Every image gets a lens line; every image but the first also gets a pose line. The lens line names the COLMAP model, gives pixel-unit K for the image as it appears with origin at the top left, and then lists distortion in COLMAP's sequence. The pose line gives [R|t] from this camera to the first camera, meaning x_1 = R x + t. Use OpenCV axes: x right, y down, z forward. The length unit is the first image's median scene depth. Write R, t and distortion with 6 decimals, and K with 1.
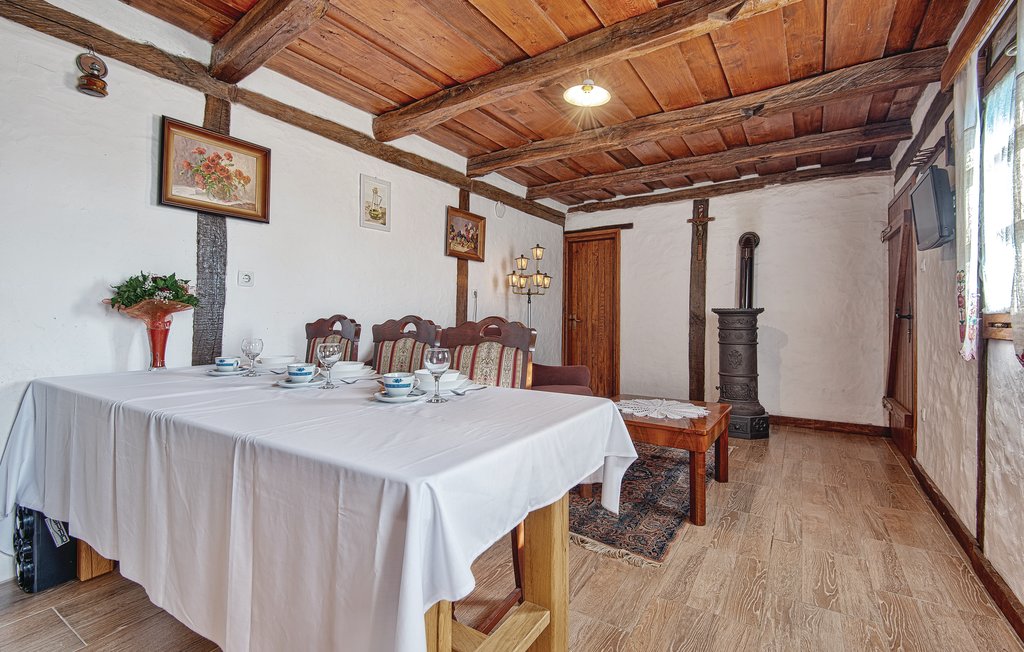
lens RADIAL K [[448.2, 0, 508.7], [0, 448.2, 313.2], [0, 0, 1]] dist [0.027777, -0.019679]
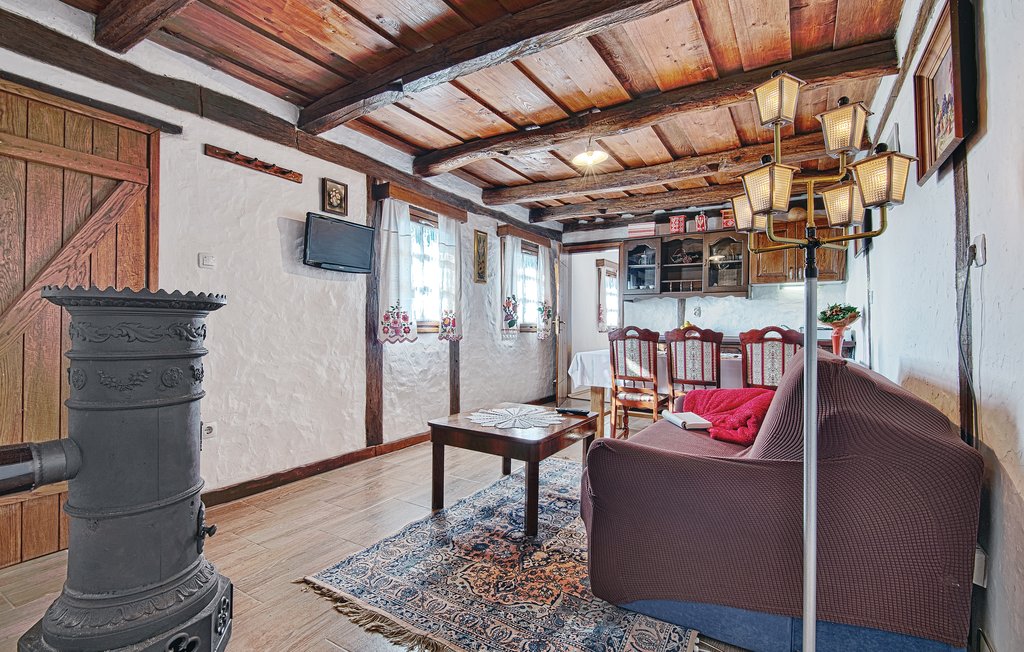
lens RADIAL K [[448.2, 0, 508.7], [0, 448.2, 313.2], [0, 0, 1]] dist [0.027777, -0.019679]
pose [[-0.999897, -0.010629, -0.009655, 0.368608], [-0.010336, 0.999497, -0.029980, 0.017234], [0.009969, -0.029877, -0.999504, 2.030908]]
